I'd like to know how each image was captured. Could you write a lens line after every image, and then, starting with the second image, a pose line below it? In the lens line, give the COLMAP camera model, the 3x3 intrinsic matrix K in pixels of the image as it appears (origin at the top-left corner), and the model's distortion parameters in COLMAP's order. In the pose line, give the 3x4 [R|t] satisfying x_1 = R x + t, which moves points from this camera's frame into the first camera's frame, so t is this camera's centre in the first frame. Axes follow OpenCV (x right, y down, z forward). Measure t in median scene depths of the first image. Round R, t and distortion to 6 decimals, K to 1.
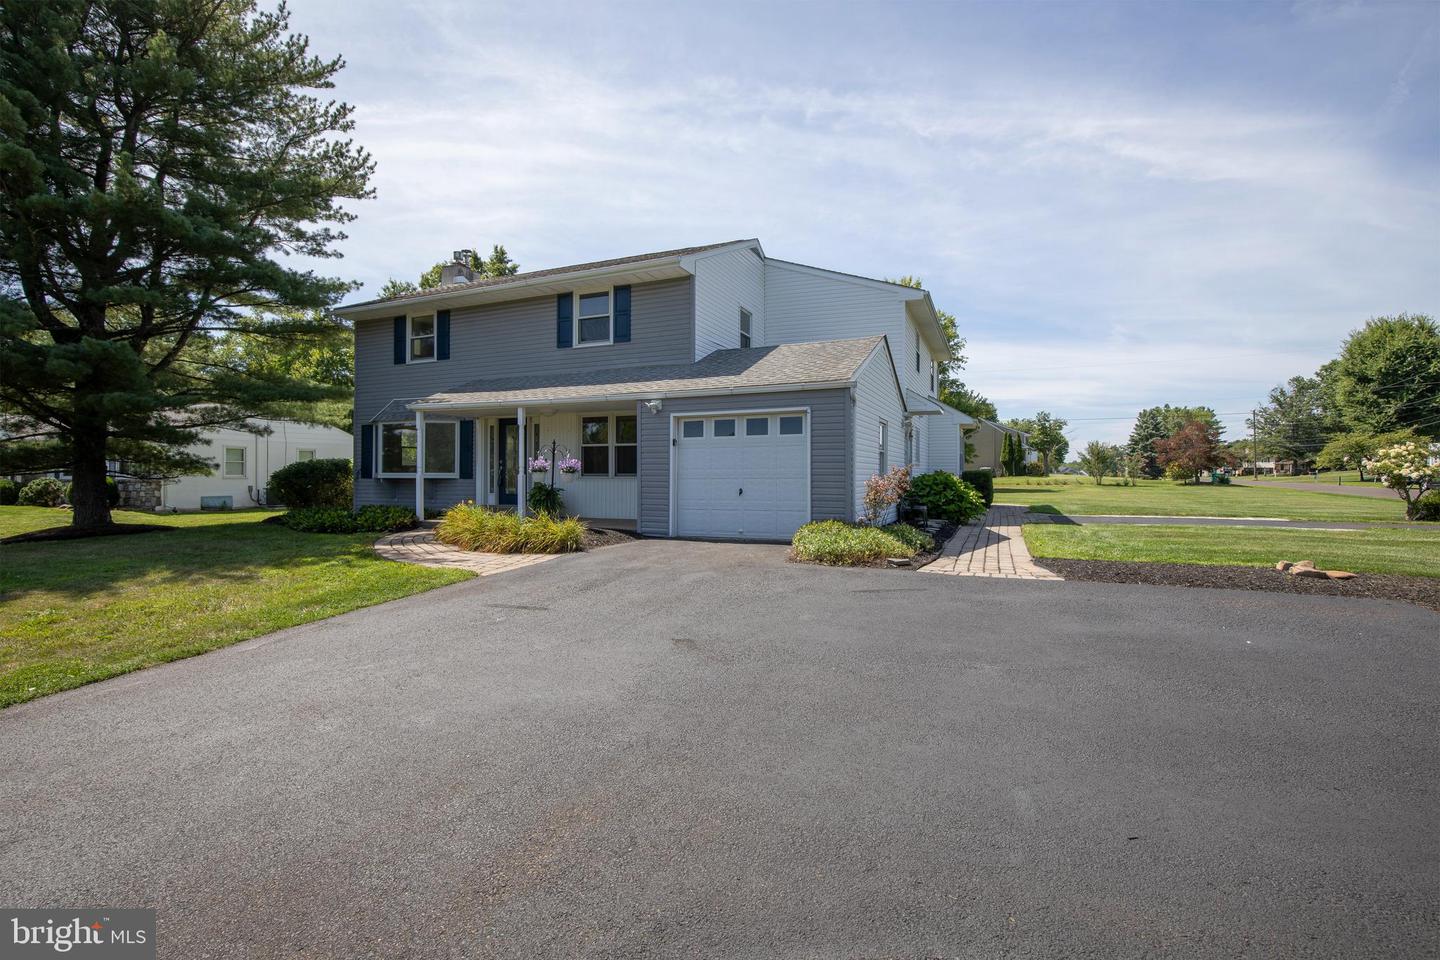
lens RADIAL K [[659.1, 0, 715.0], [0, 659.1, 471.0], [0, 0, 1]] dist [-0.034802, 0.006373]
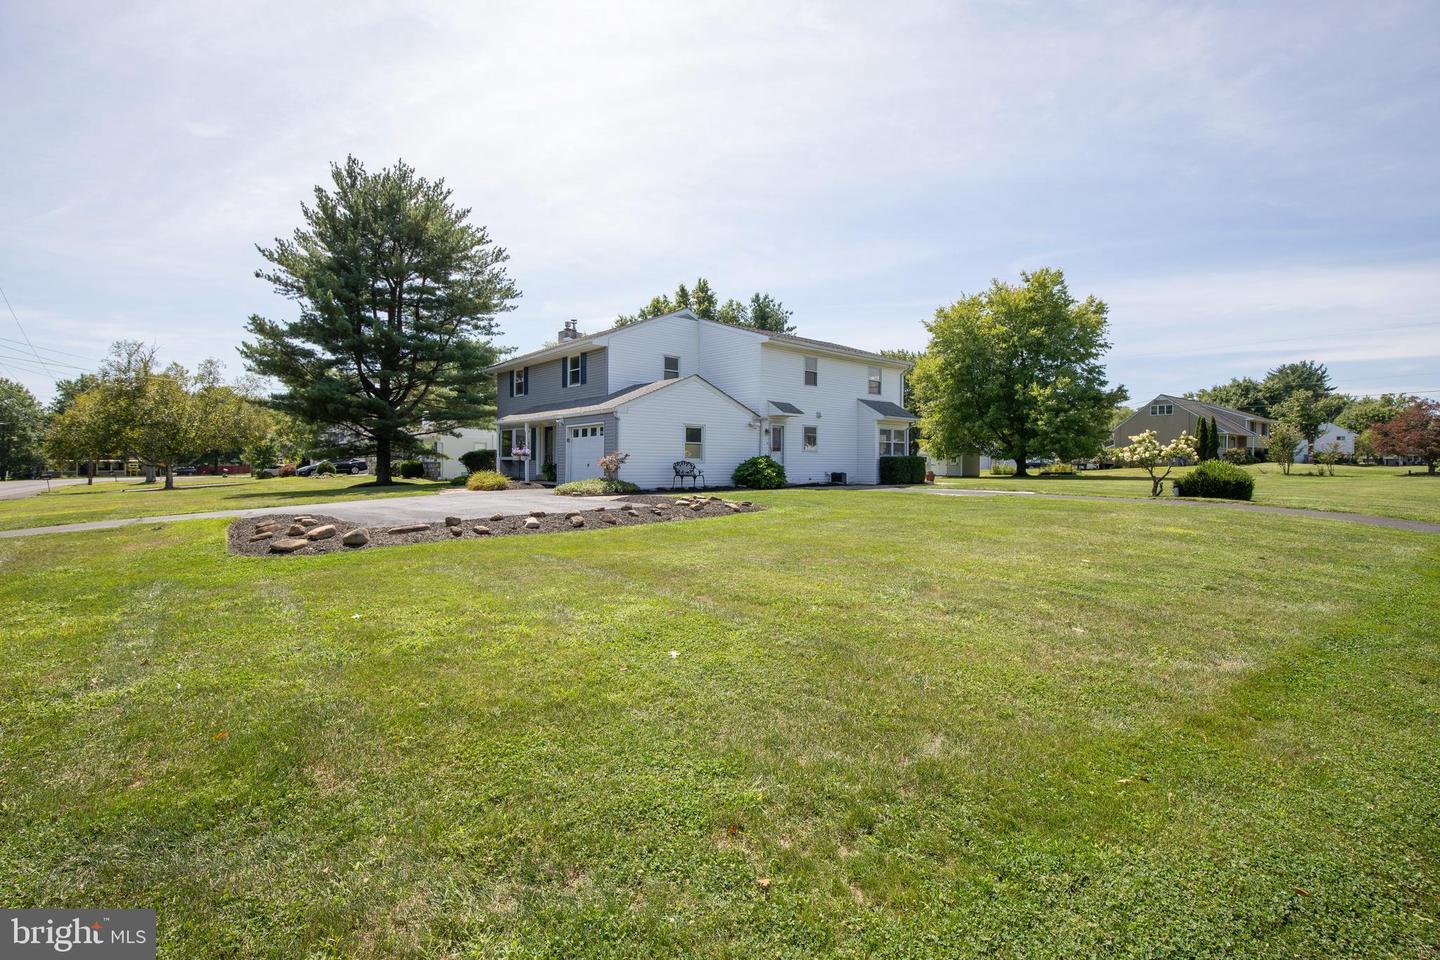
lens RADIAL K [[659.1, 0, 717.5], [0, 659.1, 460.3], [0, 0, 1]] dist [-0.034802, 0.006373]
pose [[0.901387, 0.001345, -0.433011, 0.798128], [-0.001673, 0.999999, -0.000376, 0.010333], [0.433010, 0.001063, 0.901388, -0.381548]]
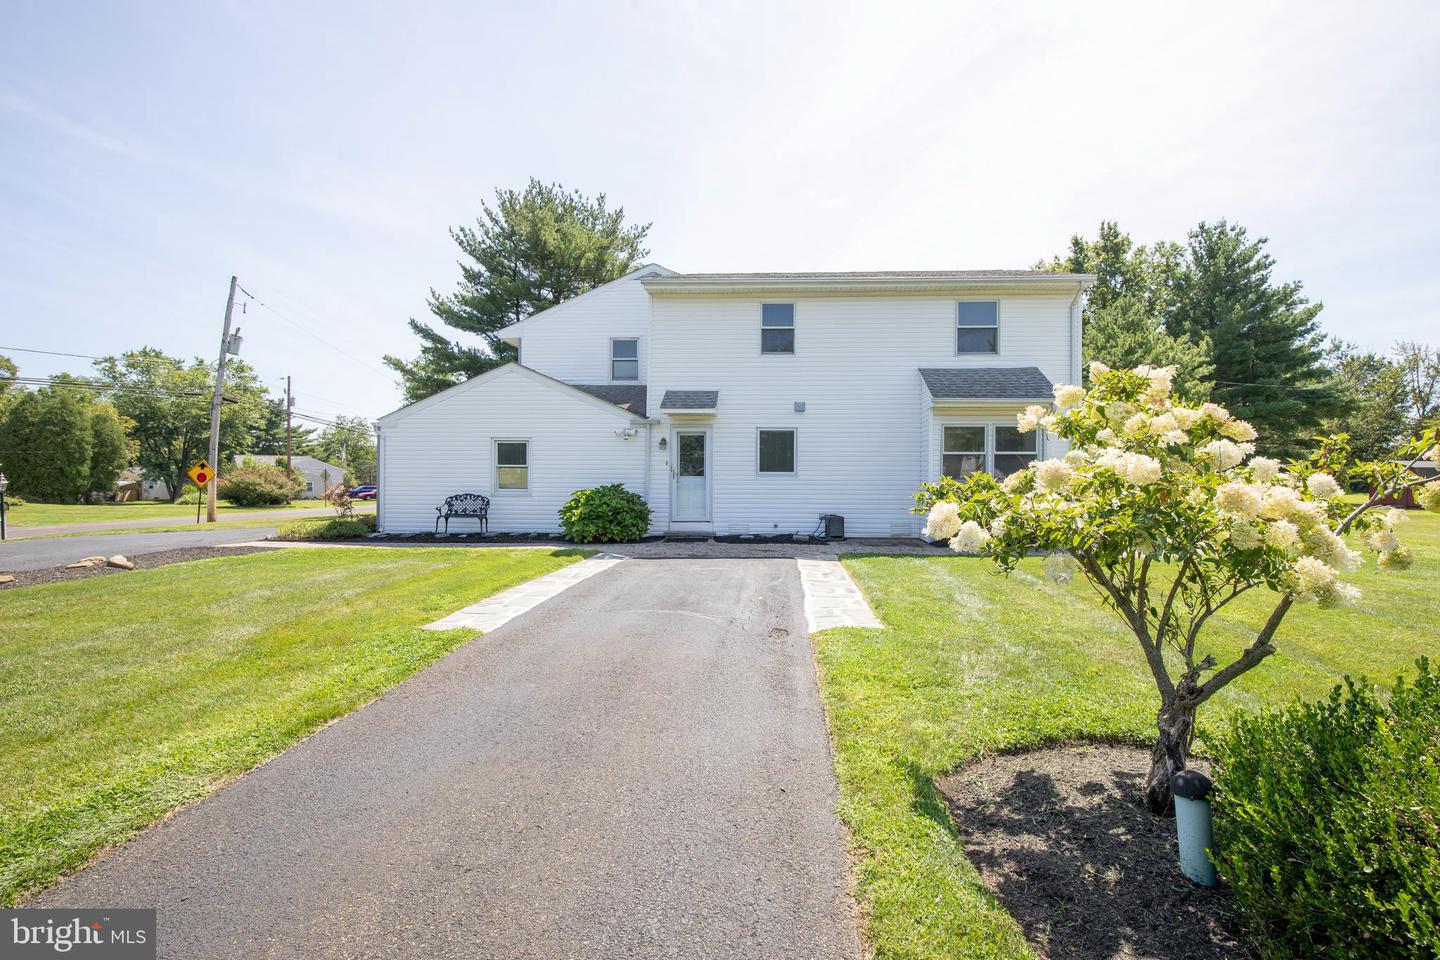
lens RADIAL K [[659.1, 0, 742.5], [0, 659.1, 492.3], [0, 0, 1]] dist [-0.034802, 0.006373]
pose [[0.346766, 0.023299, -0.937662, 1.106328], [0.005017, 0.999631, 0.026695, -0.011155], [0.937938, -0.013961, 0.346521, 0.755969]]
